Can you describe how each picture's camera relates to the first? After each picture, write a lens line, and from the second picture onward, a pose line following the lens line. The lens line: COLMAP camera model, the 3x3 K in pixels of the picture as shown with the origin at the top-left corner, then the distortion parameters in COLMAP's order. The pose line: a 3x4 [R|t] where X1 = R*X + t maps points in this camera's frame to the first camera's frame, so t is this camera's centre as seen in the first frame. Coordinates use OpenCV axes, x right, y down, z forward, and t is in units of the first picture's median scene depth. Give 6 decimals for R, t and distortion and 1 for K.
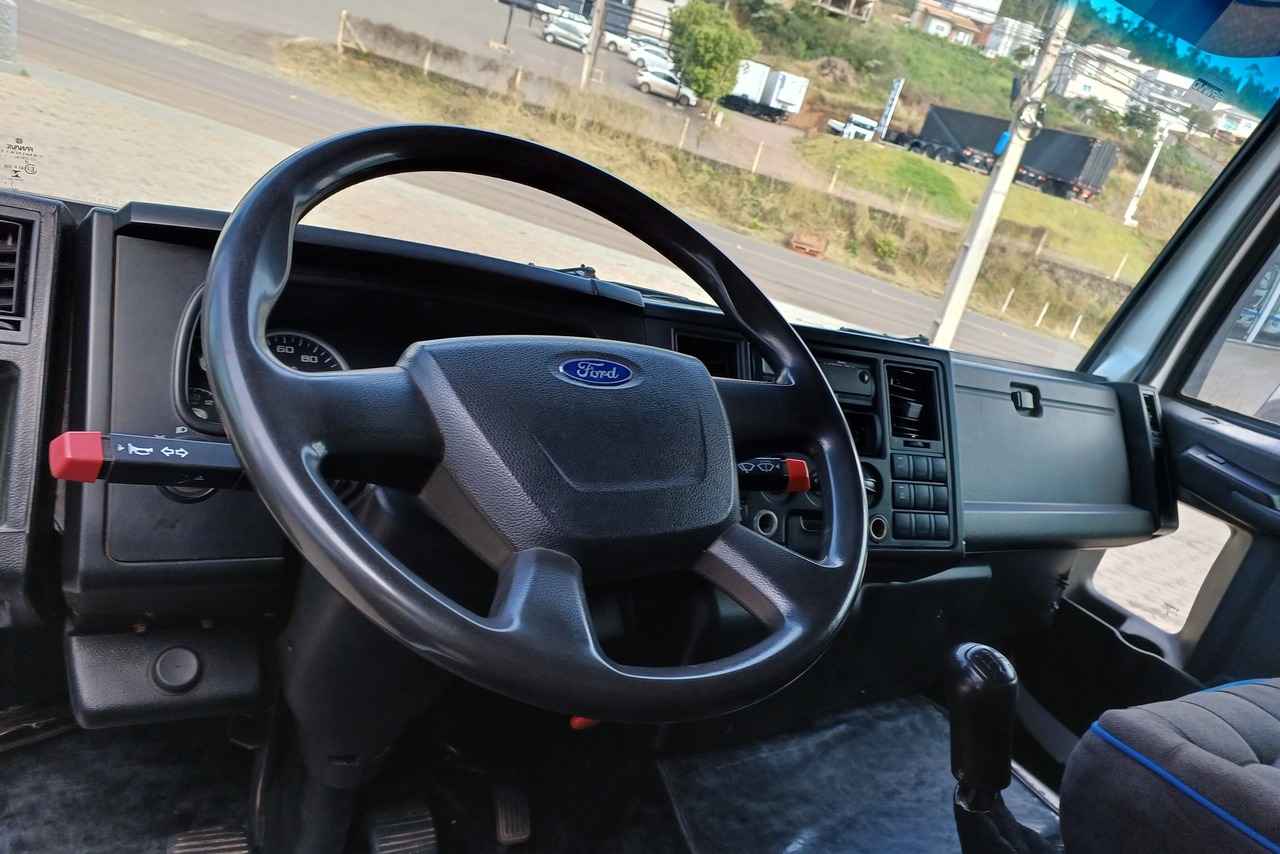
lens RADIAL K [[873.4, 0, 649.6], [0, 873.4, 430.4], [0, 0, 1]] dist [0.038472, -0.034781]
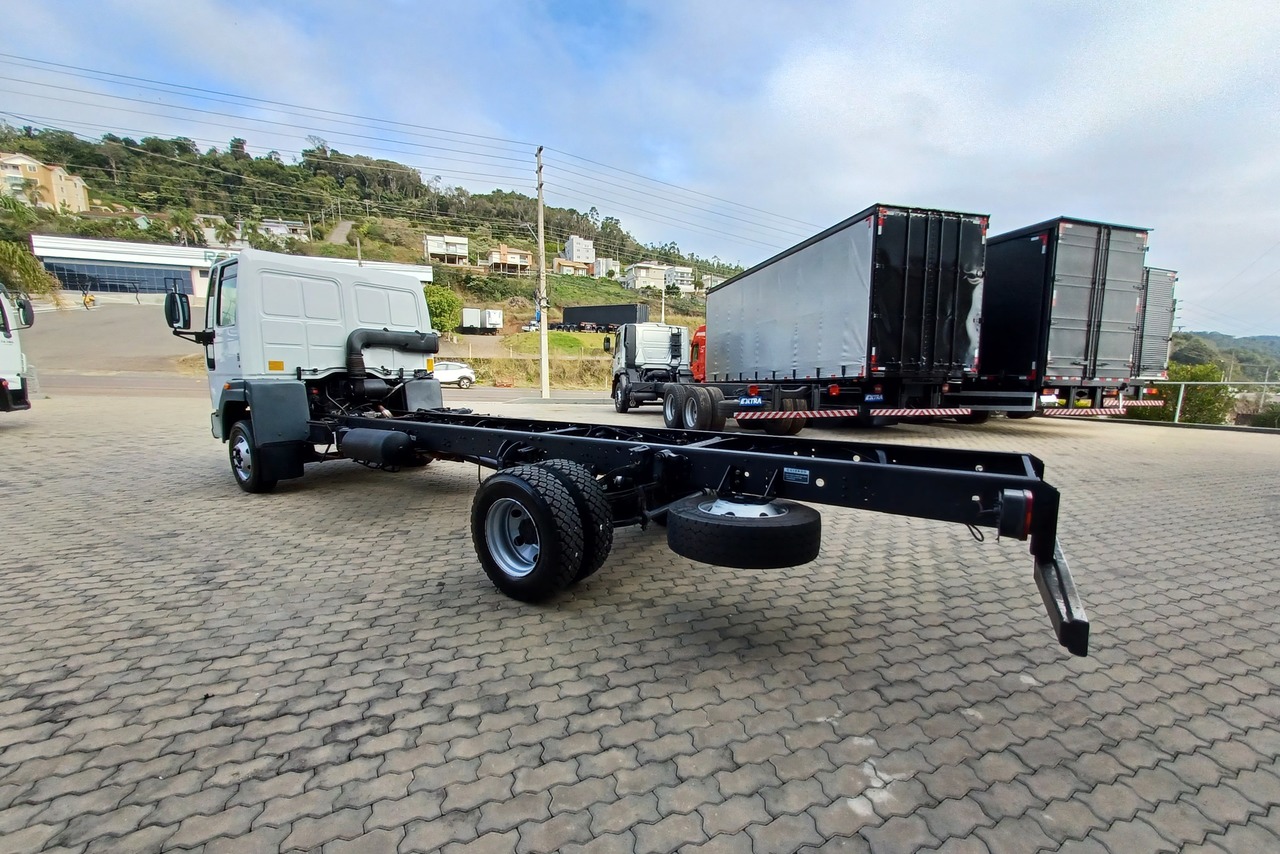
lens RADIAL K [[511.5, 0, 644.9], [0, 511.5, 432.4], [0, 0, 1]] dist [-0.002325, -0.001372]
pose [[0.896452, -0.307811, 0.318789, 0.050067], [0.348446, 0.934083, -0.077933, 0.095639], [-0.273787, 0.180944, 0.944616, -0.187544]]
